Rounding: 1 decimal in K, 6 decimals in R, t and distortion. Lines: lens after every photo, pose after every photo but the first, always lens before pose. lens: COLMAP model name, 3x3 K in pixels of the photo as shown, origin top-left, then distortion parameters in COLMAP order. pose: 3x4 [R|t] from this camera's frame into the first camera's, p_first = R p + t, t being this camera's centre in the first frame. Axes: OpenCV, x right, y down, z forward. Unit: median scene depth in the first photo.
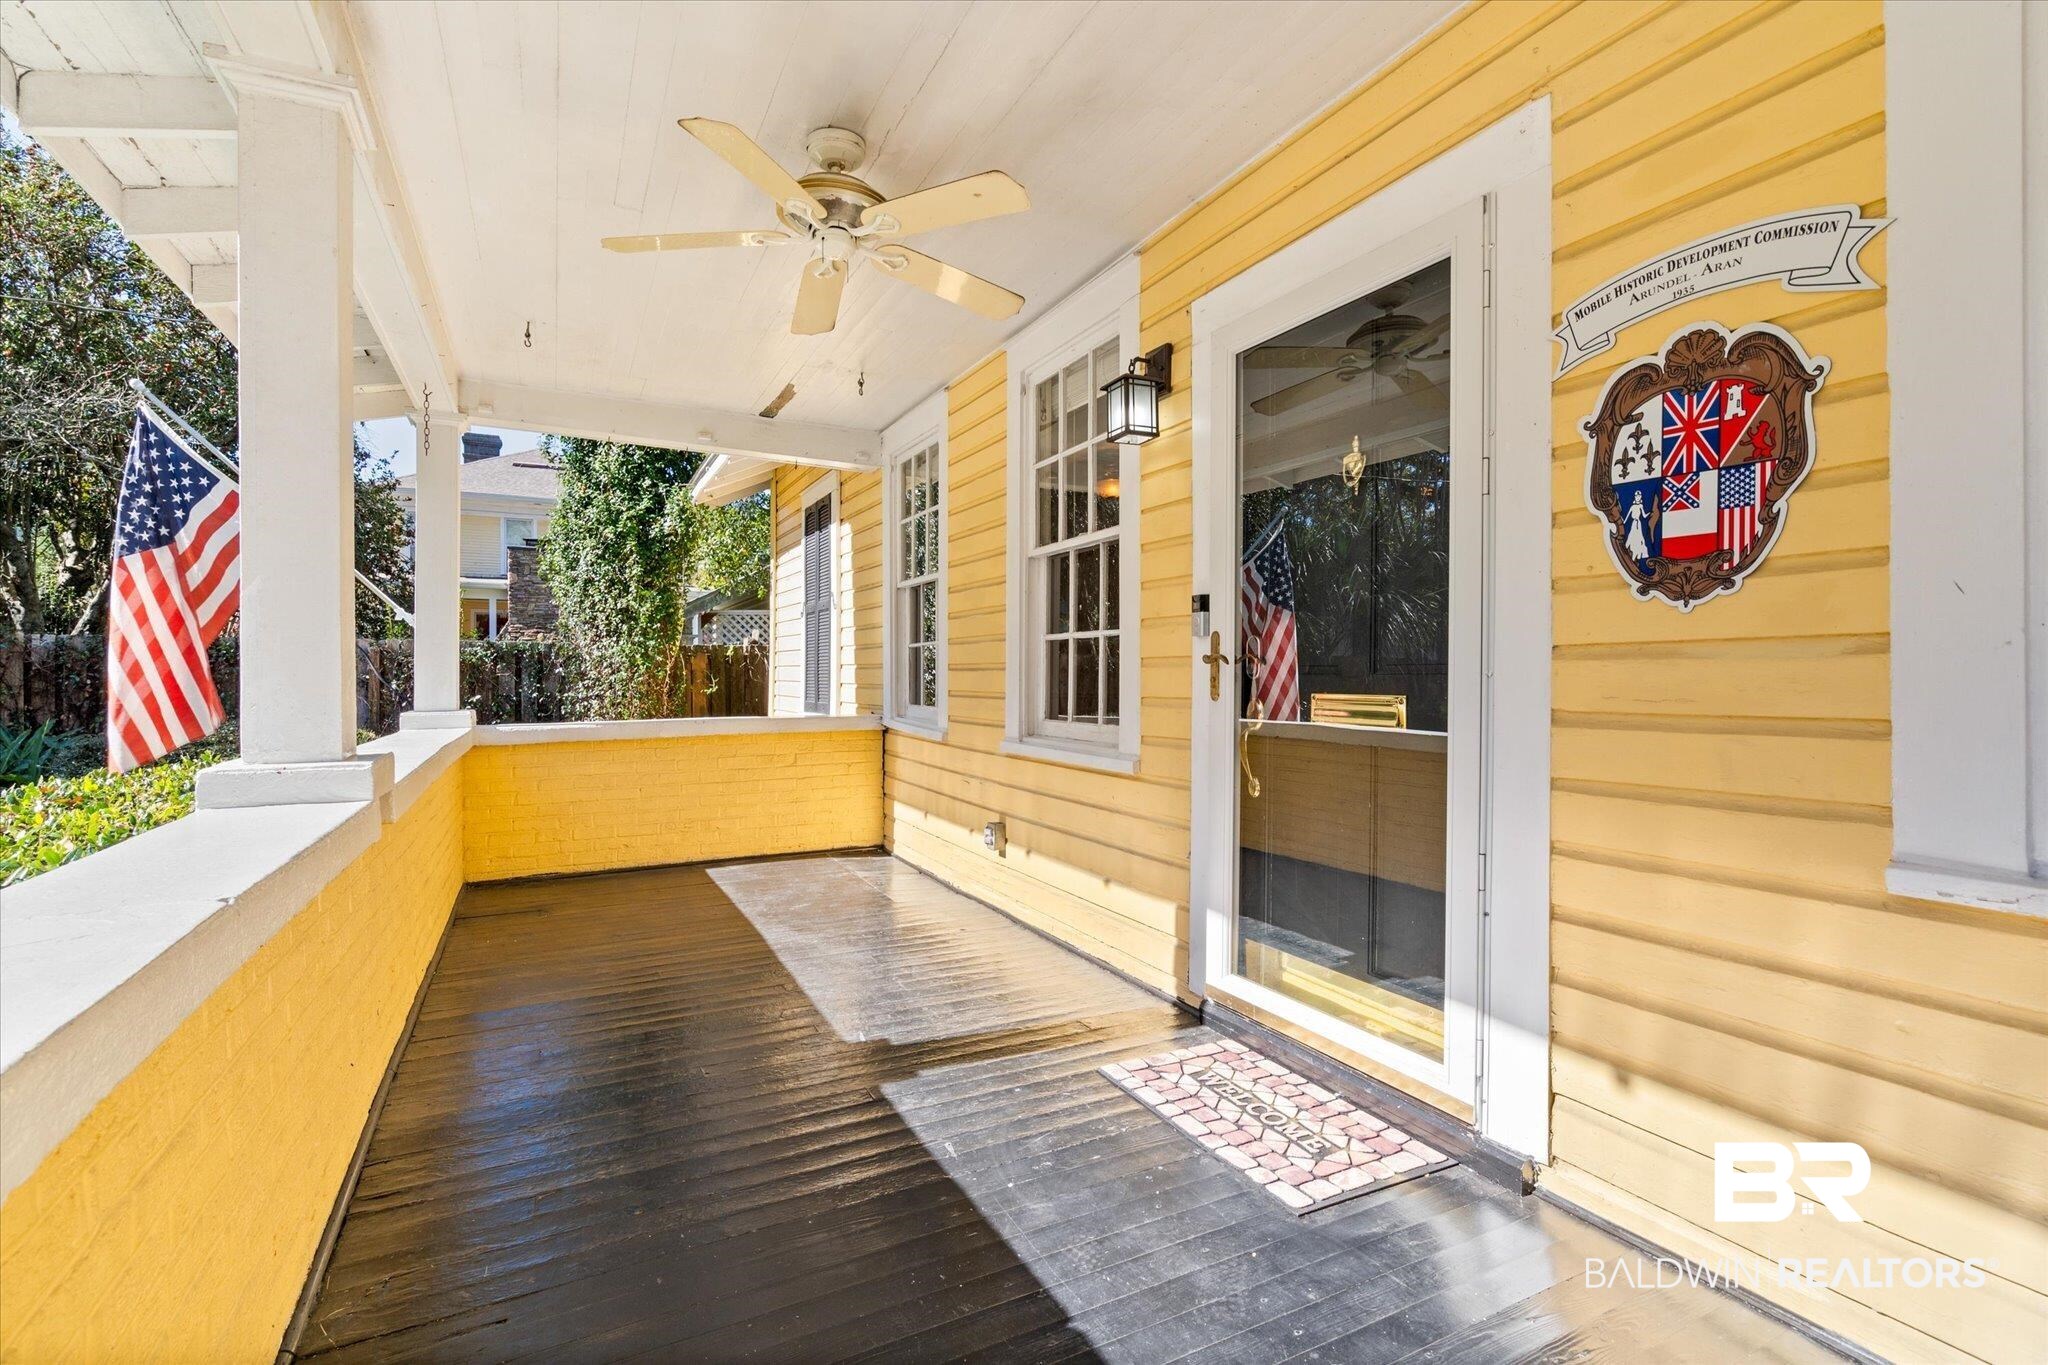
lens RADIAL K [[926.4, 0, 1021.2], [0, 926.4, 675.6], [0, 0, 1]] dist [-0.000966, 0.001298]
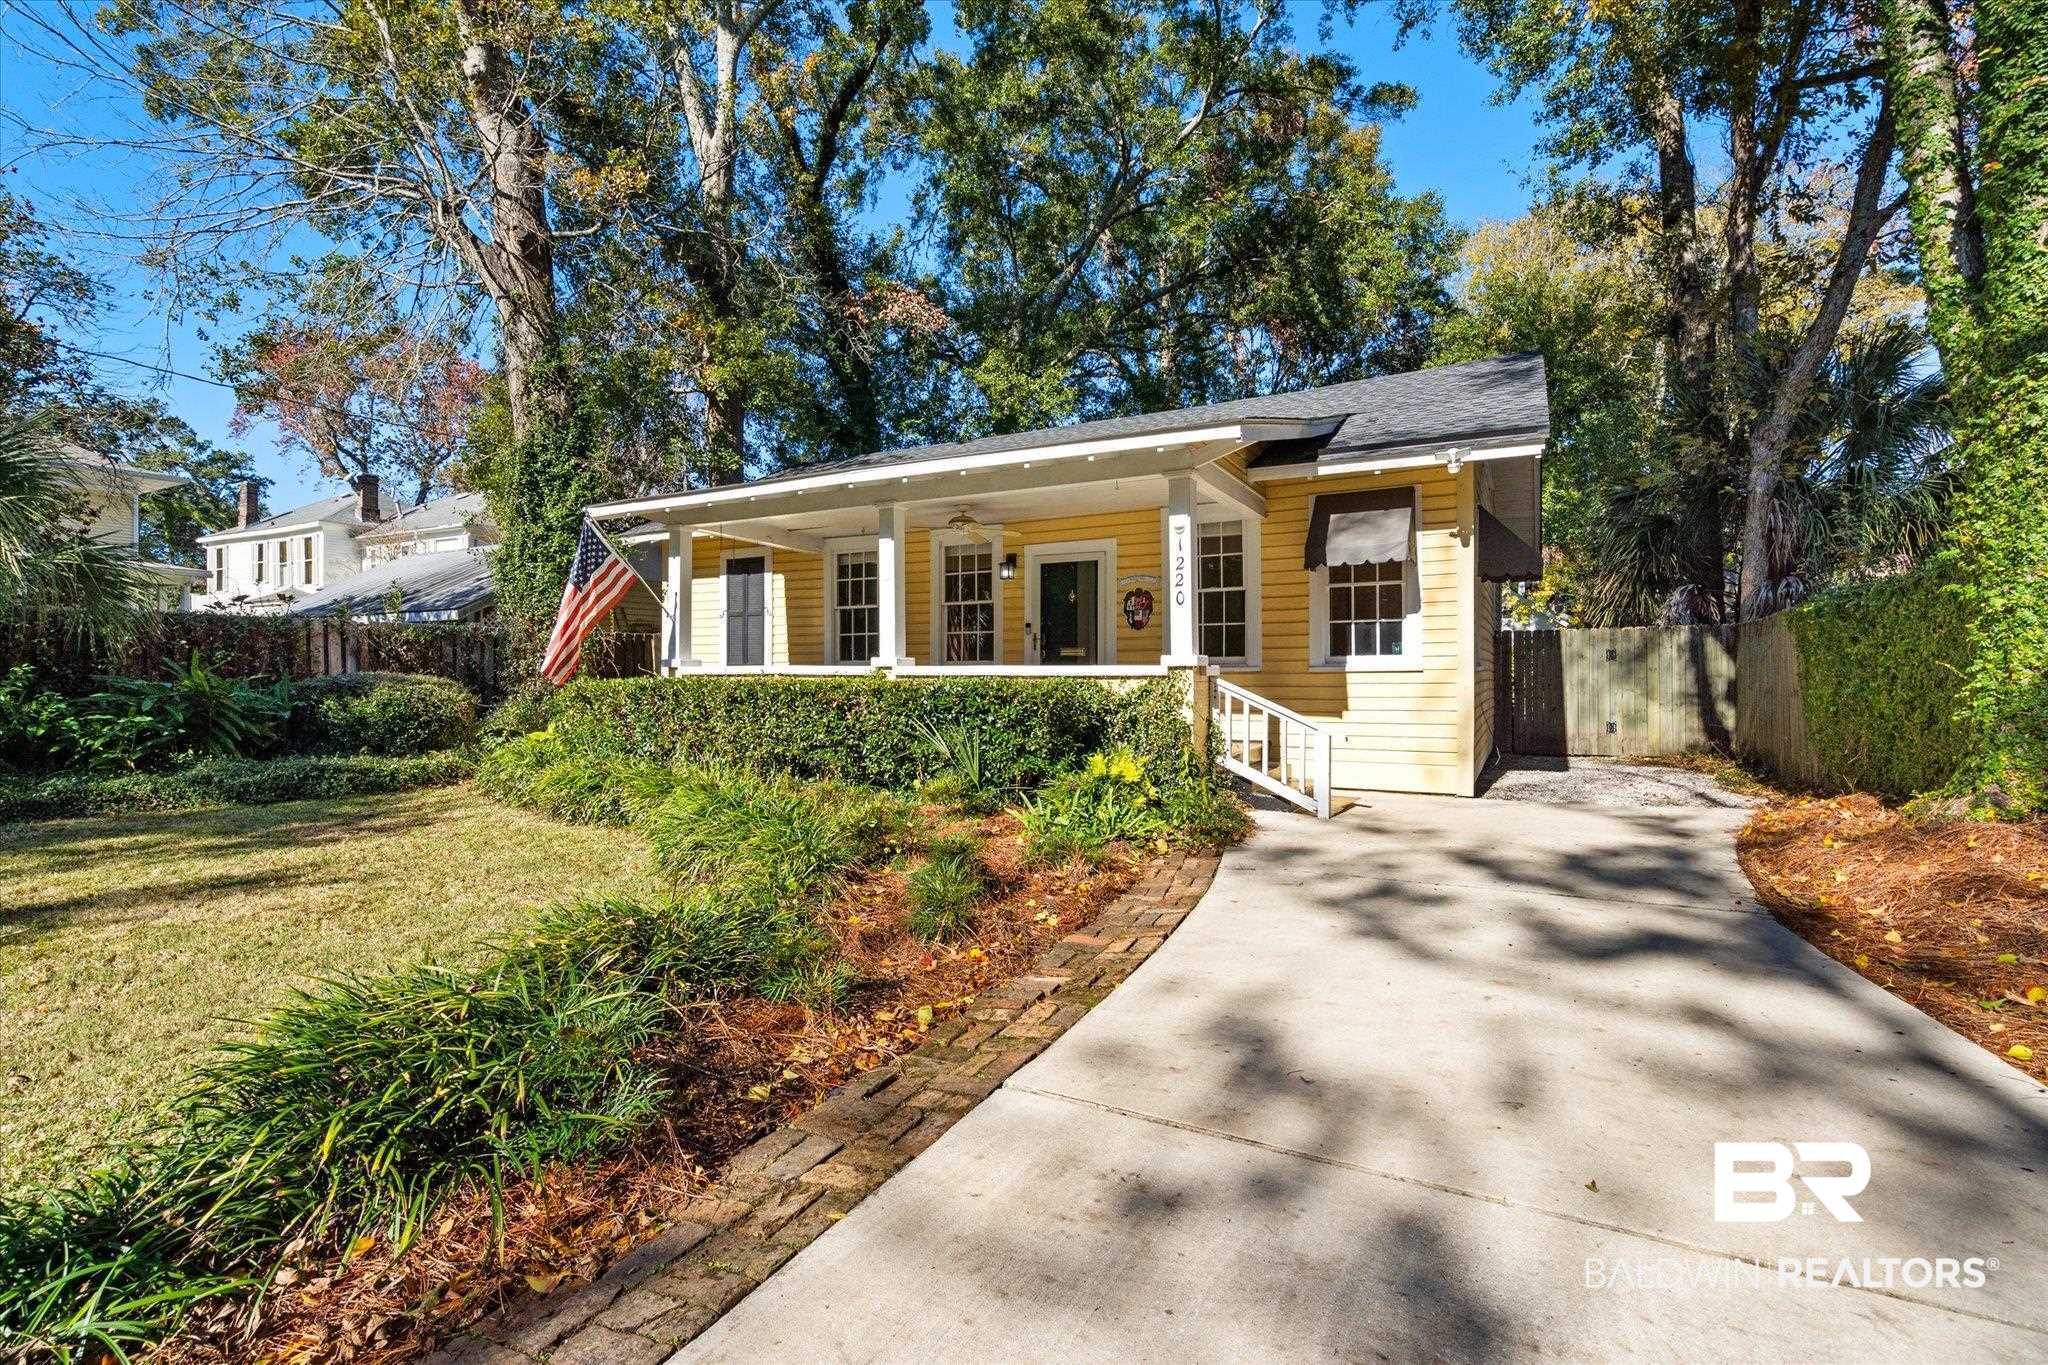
lens RADIAL K [[926.4, 0, 1021.2], [0, 926.4, 675.6], [0, 0, 1]] dist [-0.000966, 0.001298]
pose [[0.824339, 0.001683, 0.566095, -1.546900], [0.000321, 0.999994, -0.003439, 0.109742], [-0.566097, 0.003017, 0.824333, -1.653922]]
